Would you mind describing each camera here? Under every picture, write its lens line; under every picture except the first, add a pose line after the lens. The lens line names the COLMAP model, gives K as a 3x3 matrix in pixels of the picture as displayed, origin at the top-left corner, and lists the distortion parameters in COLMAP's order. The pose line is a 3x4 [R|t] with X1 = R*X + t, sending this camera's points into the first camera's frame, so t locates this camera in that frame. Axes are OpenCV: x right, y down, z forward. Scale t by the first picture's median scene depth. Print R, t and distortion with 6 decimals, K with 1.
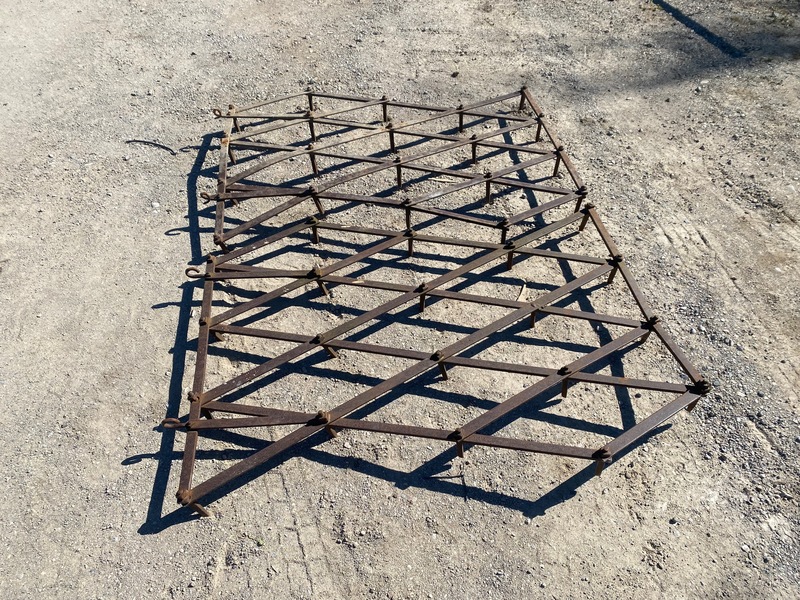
lens RADIAL K [[584.5, 0, 402.2], [0, 584.5, 299.9], [0, 0, 1]] dist [0.007978, 0.000353]
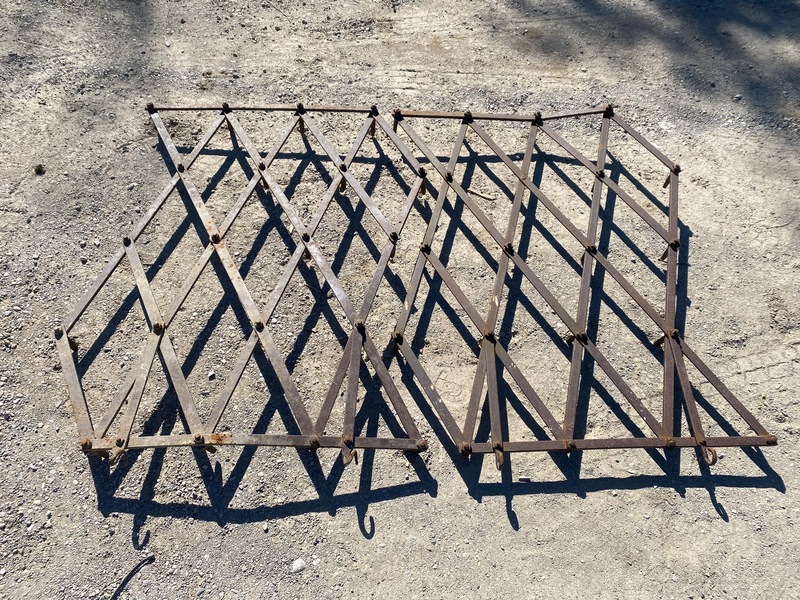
lens RADIAL K [[584.5, 0, 402.2], [0, 584.5, 299.9], [0, 0, 1]] dist [0.007978, 0.000353]
pose [[0.101535, -0.827703, 0.551904, -0.735541], [0.688324, 0.458991, 0.561727, -0.803170], [-0.718263, 0.322854, 0.616331, 0.621061]]
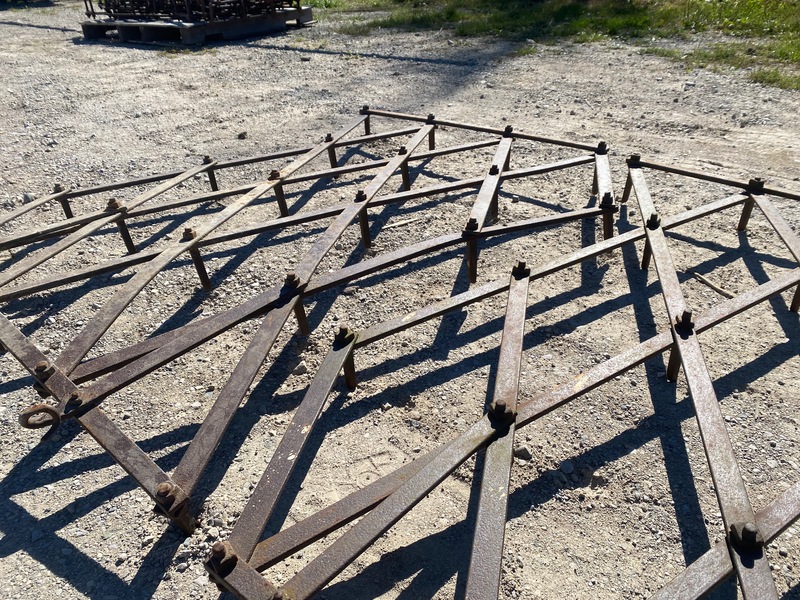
lens RADIAL K [[610.6, 0, 394.1], [0, 610.6, 294.4], [0, 0, 1]] dist [0.023454, -0.029170]
pose [[0.743795, -0.382546, 0.548113, -0.463120], [0.516923, 0.849081, -0.108867, -0.124878], [-0.423746, 0.364307, 0.829289, 0.801407]]
